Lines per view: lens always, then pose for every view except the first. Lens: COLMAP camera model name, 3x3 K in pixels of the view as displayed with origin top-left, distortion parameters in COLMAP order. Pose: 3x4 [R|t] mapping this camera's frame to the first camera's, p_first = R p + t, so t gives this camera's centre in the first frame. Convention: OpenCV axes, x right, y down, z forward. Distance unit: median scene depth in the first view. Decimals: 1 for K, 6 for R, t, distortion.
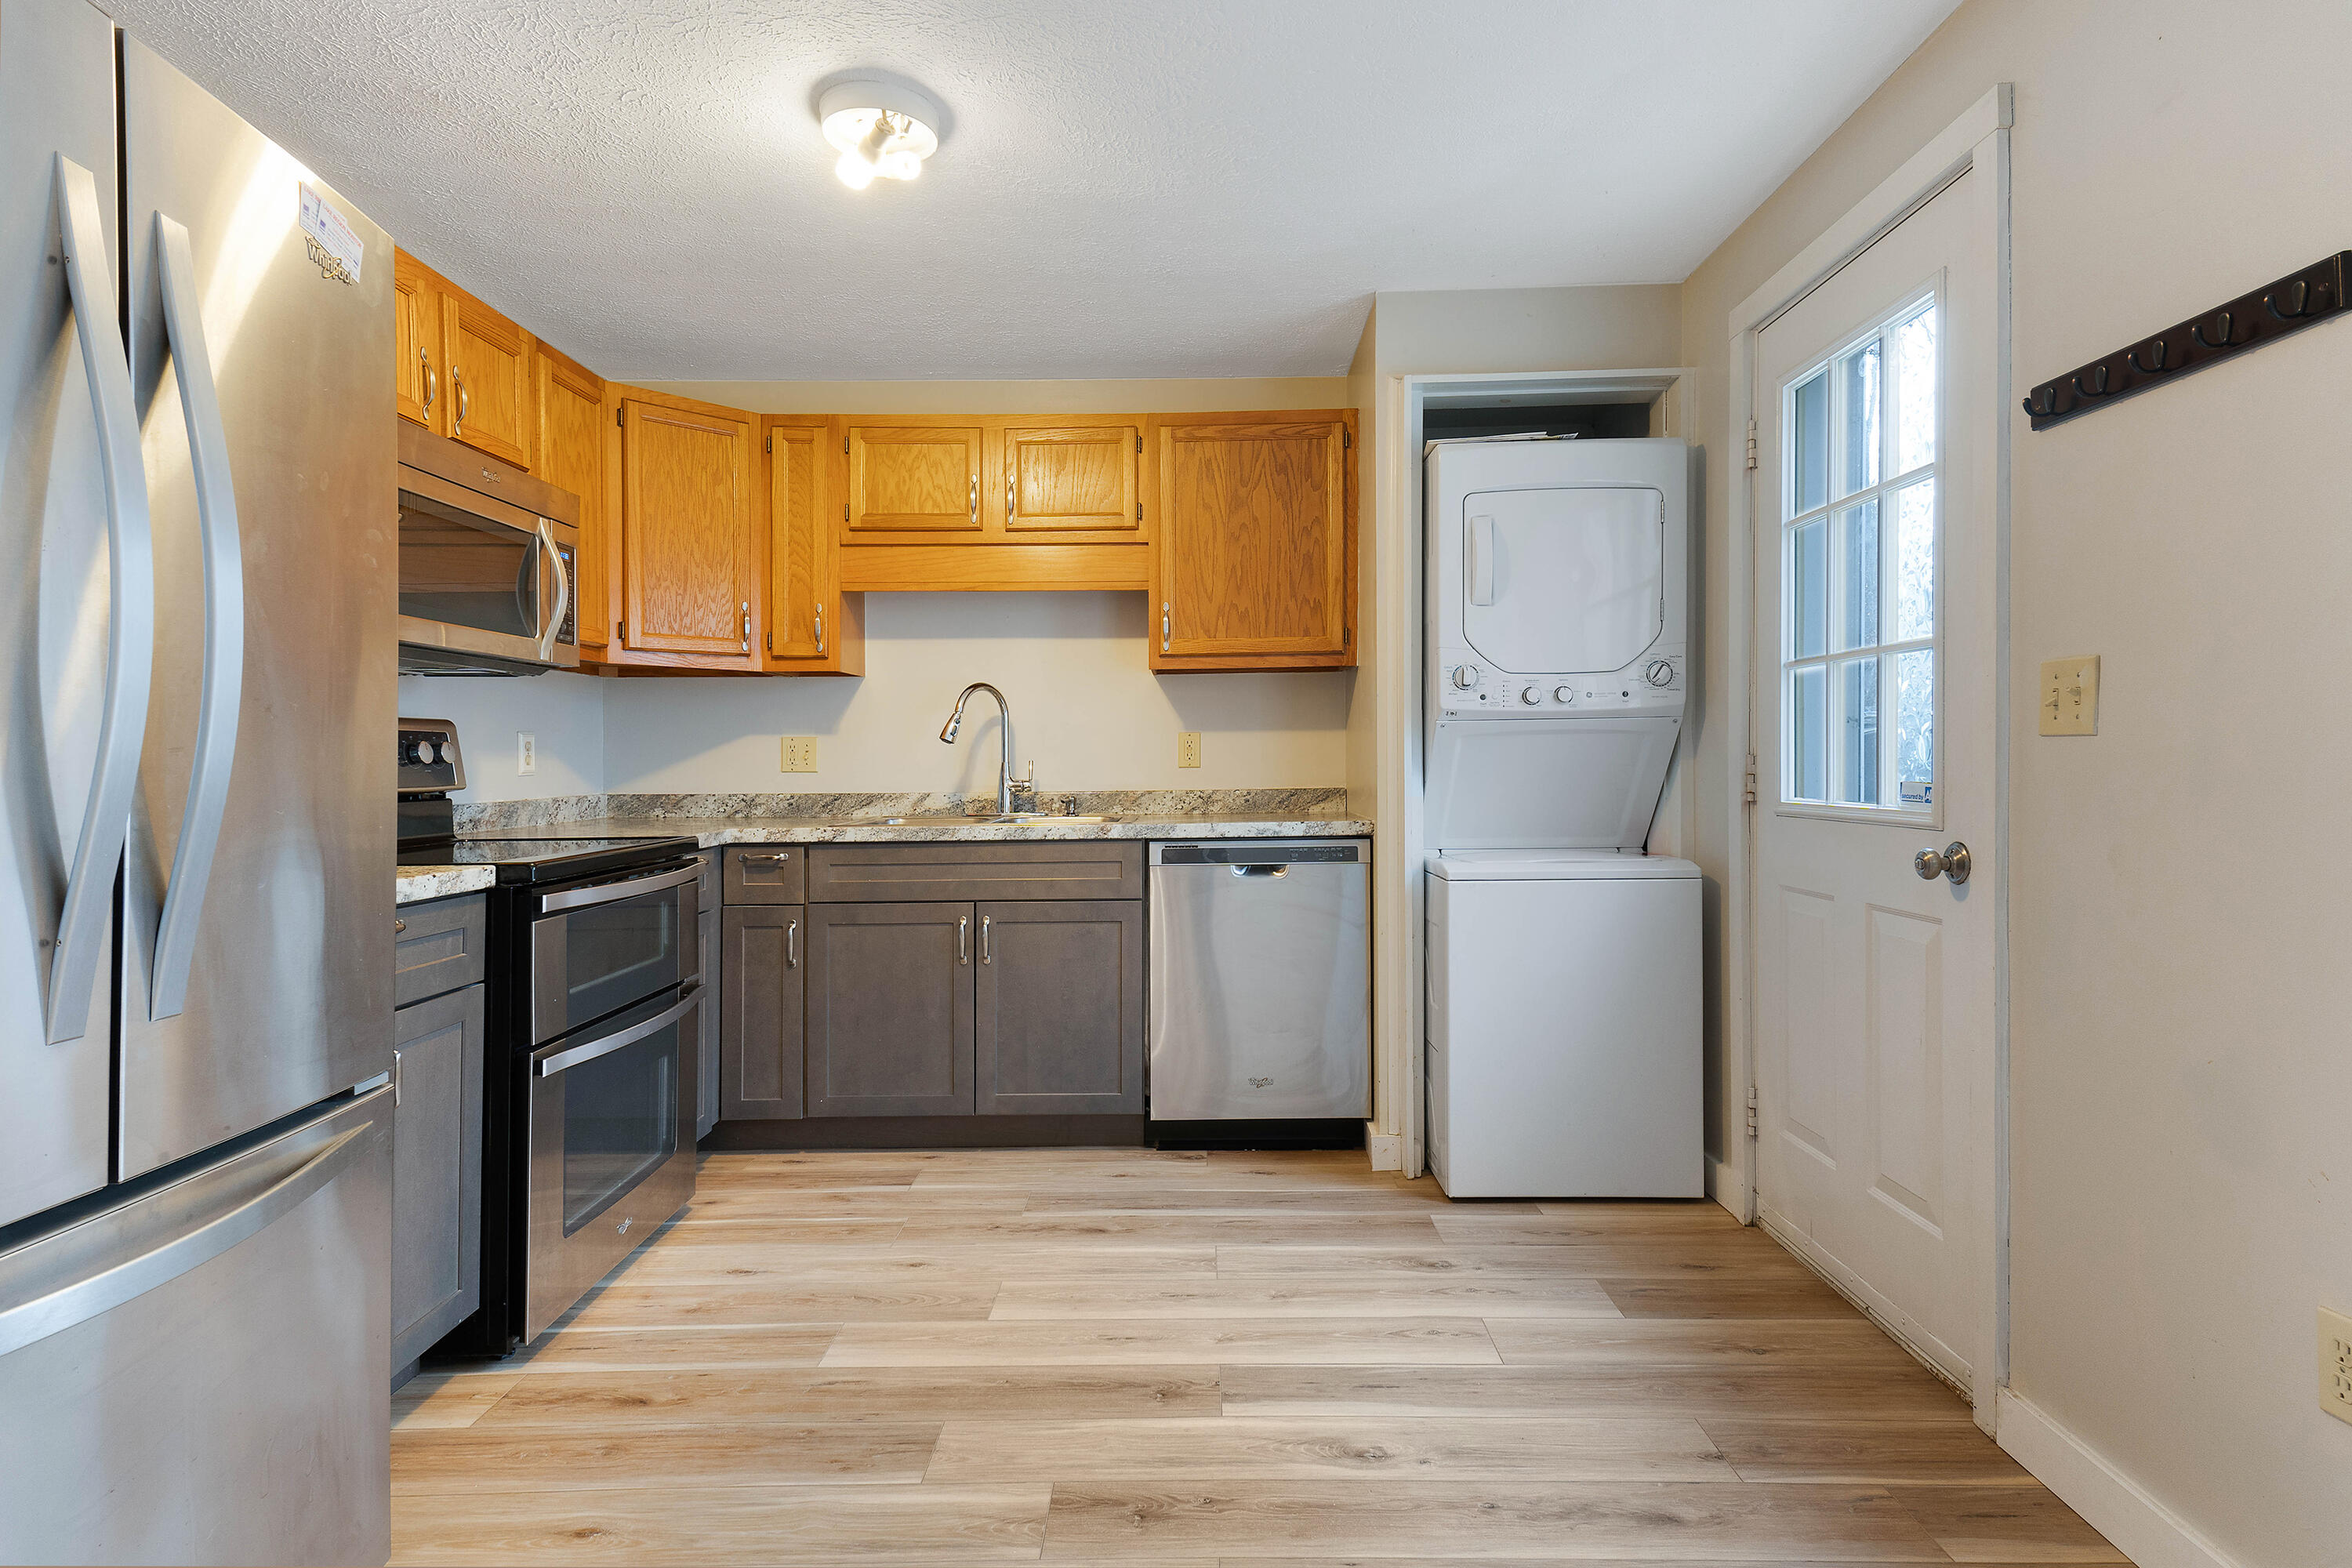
lens RADIAL K [[1350.4, 0, 1184.8], [0, 1350.4, 747.8], [0, 0, 1]] dist [-0.002572, 0.000162]
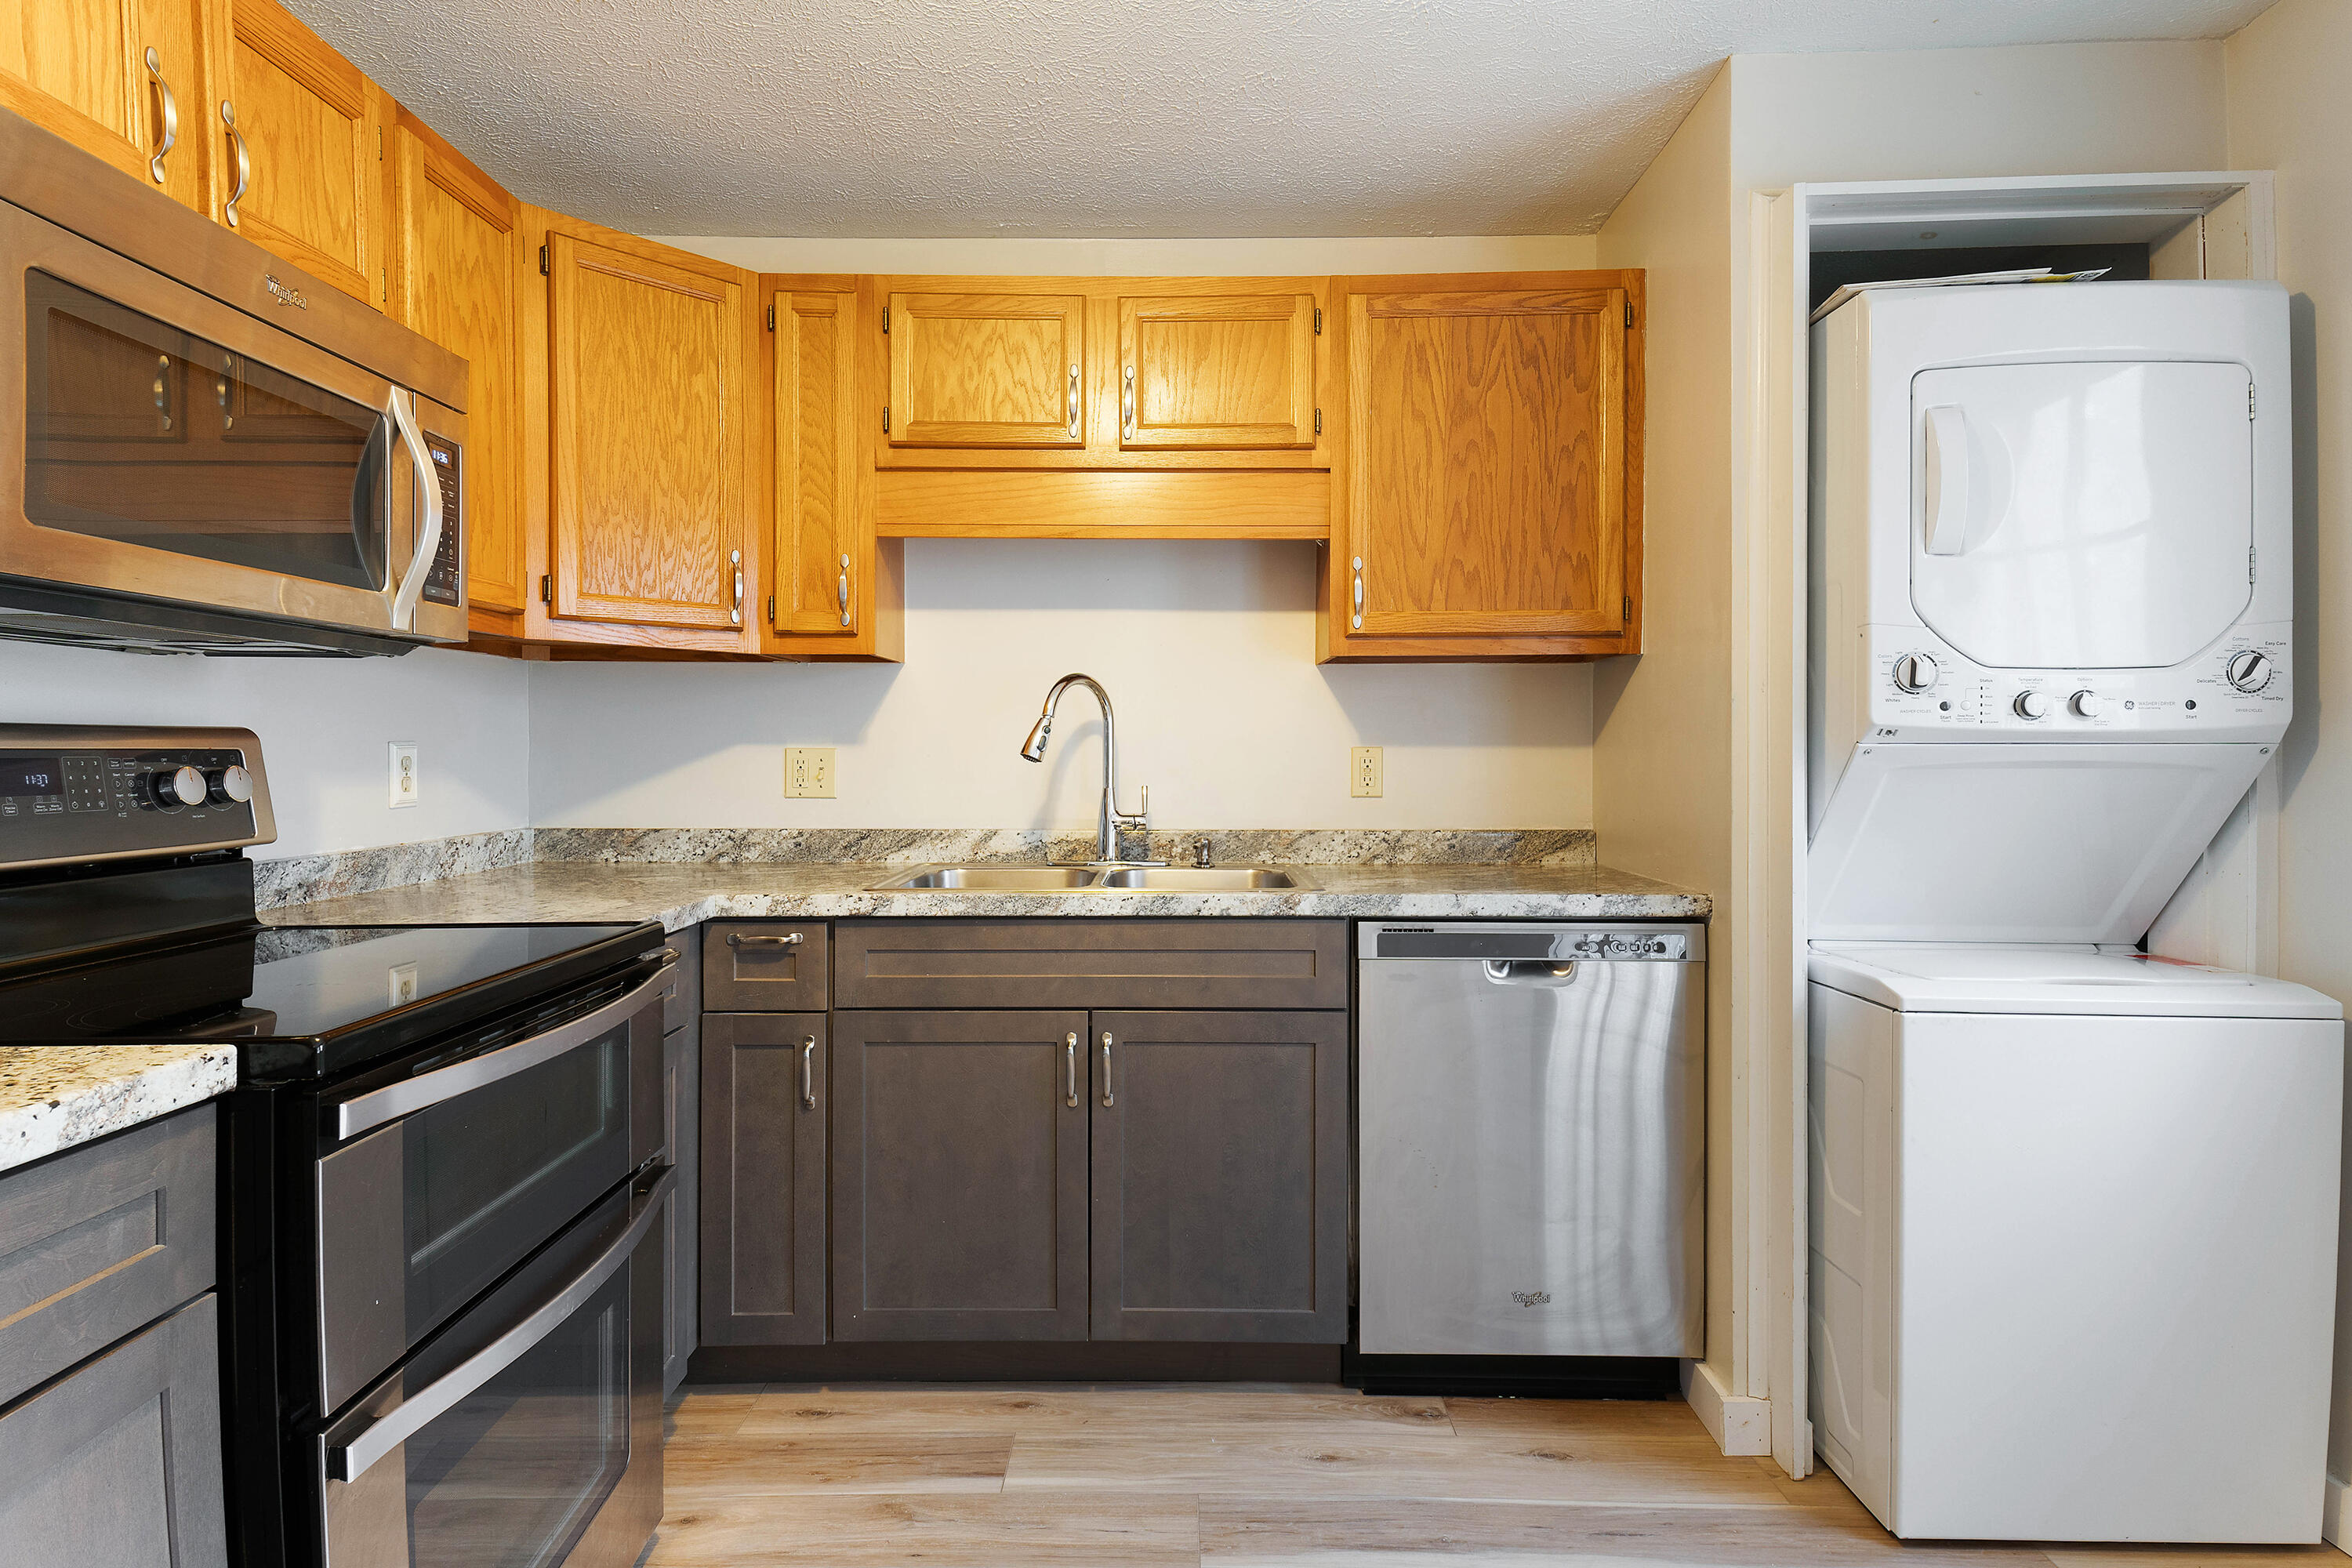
lens RADIAL K [[1422.0, 0, 1171.7], [0, 1422.0, 772.9], [0, 0, 1]] dist [0.027061, -0.000814]
pose [[0.999905, 0.010243, -0.009273, -0.109793], [-0.010024, 0.999677, 0.023348, -0.016970], [0.009509, -0.023253, 0.999684, 0.313985]]
